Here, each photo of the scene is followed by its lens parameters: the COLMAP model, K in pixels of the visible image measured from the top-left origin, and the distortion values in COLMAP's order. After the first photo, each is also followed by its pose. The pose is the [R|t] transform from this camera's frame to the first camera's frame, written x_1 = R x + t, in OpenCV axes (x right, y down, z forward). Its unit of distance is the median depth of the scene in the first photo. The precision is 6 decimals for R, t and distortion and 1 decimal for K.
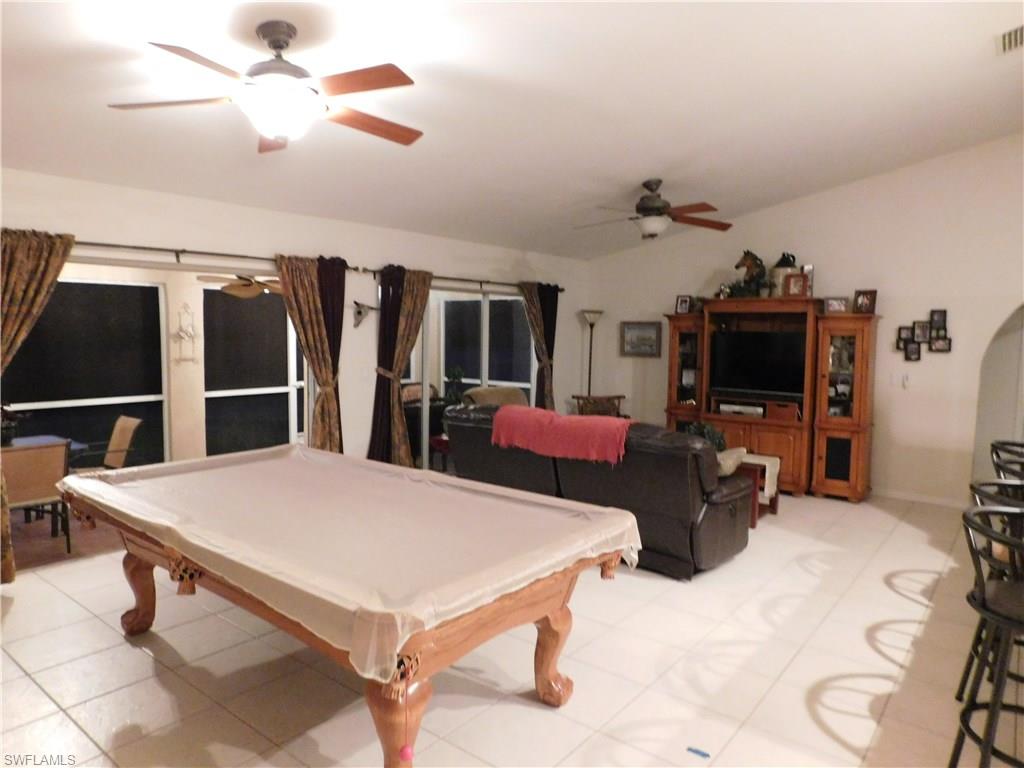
lens RADIAL K [[676.0, 0, 512.0], [0, 676.0, 384.0], [0, 0, 1]] dist [-0.001585, -0.000355]
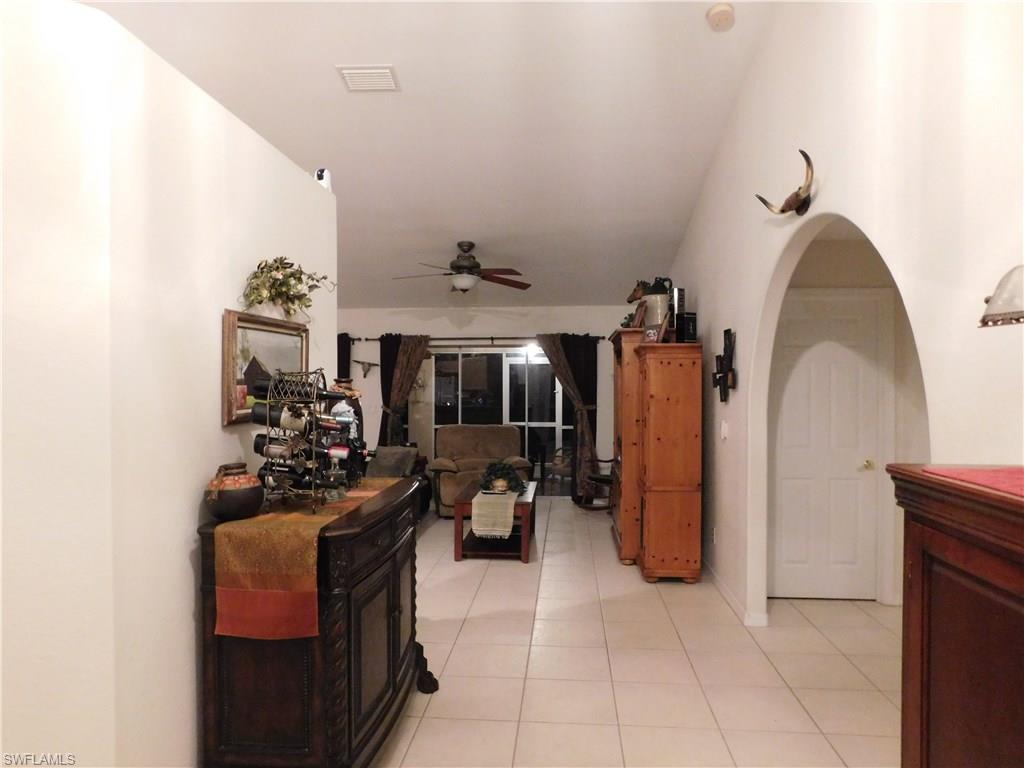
lens RADIAL K [[676.0, 0, 512.0], [0, 676.0, 384.0], [0, 0, 1]] dist [-0.001585, -0.000355]
pose [[0.561300, -0.020029, -0.827370, 1.132051], [-0.049715, 0.997086, -0.057865, -0.000804], [0.826118, 0.073612, 0.558668, 0.421669]]
